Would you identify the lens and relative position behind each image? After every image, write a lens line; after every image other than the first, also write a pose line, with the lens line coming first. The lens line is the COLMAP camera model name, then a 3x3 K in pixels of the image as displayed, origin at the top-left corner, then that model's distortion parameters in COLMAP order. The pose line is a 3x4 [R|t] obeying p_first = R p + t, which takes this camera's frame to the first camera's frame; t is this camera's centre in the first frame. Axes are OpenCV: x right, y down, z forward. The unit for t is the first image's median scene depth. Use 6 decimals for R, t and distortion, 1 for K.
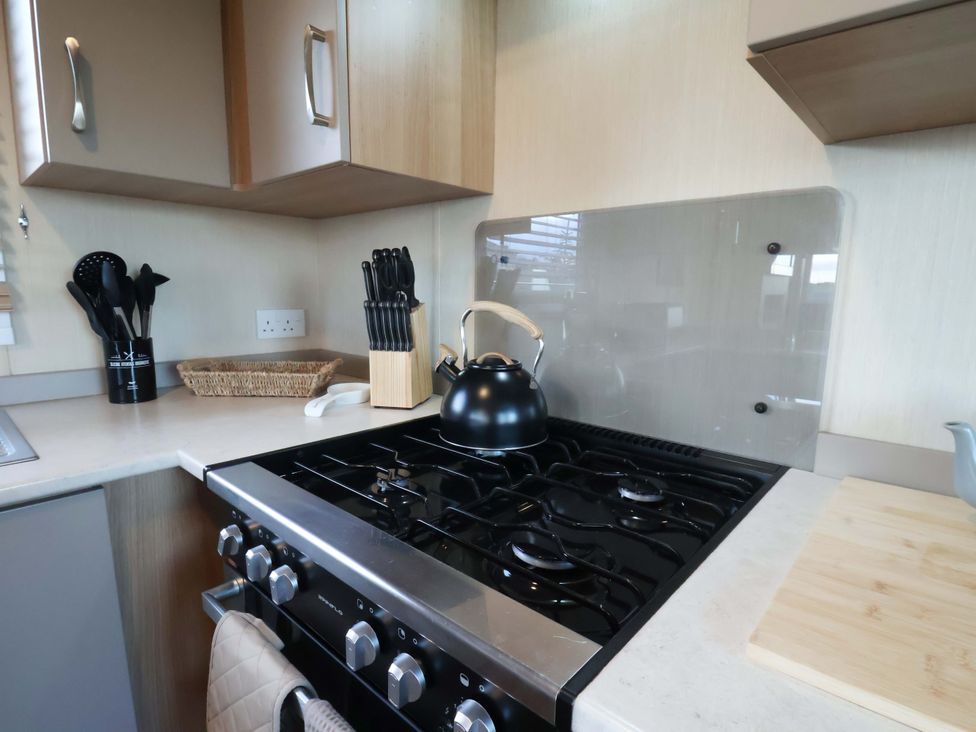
lens RADIAL K [[513.2, 0, 486.5], [0, 513.2, 368.9], [0, 0, 1]] dist [-0.004121, 0.000009]
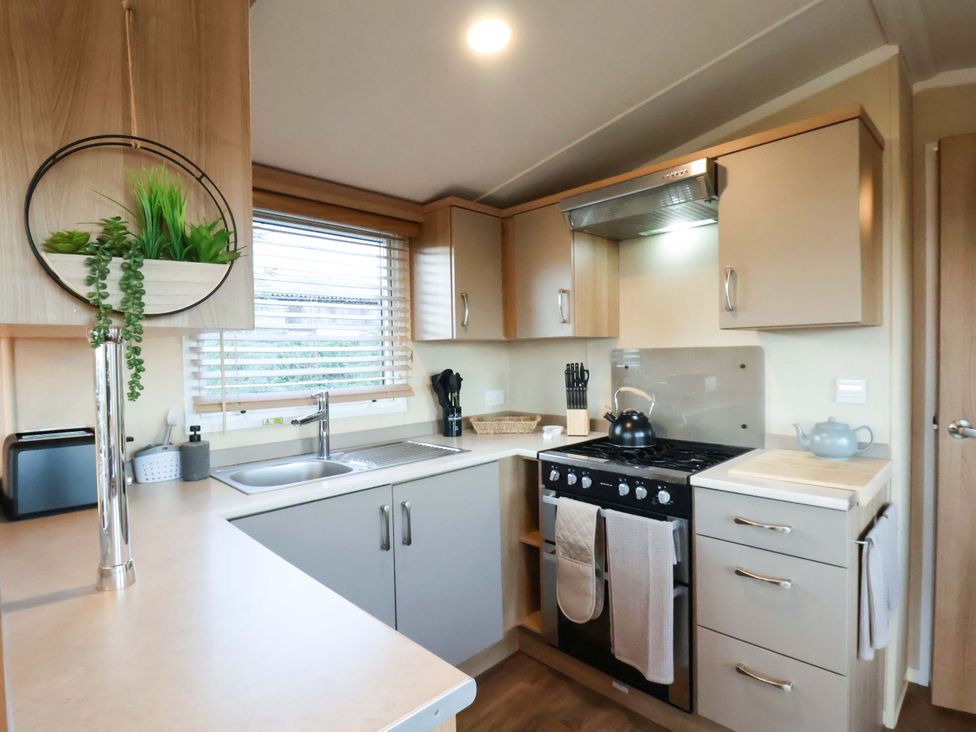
lens RADIAL K [[513.2, 0, 487.6], [0, 513.2, 365.0], [0, 0, 1]] dist [-0.004121, 0.000009]
pose [[0.997548, -0.030379, -0.063051, -0.427447], [0.021630, 0.990601, -0.135064, 0.066265], [0.066562, 0.133369, 0.988829, -1.237430]]
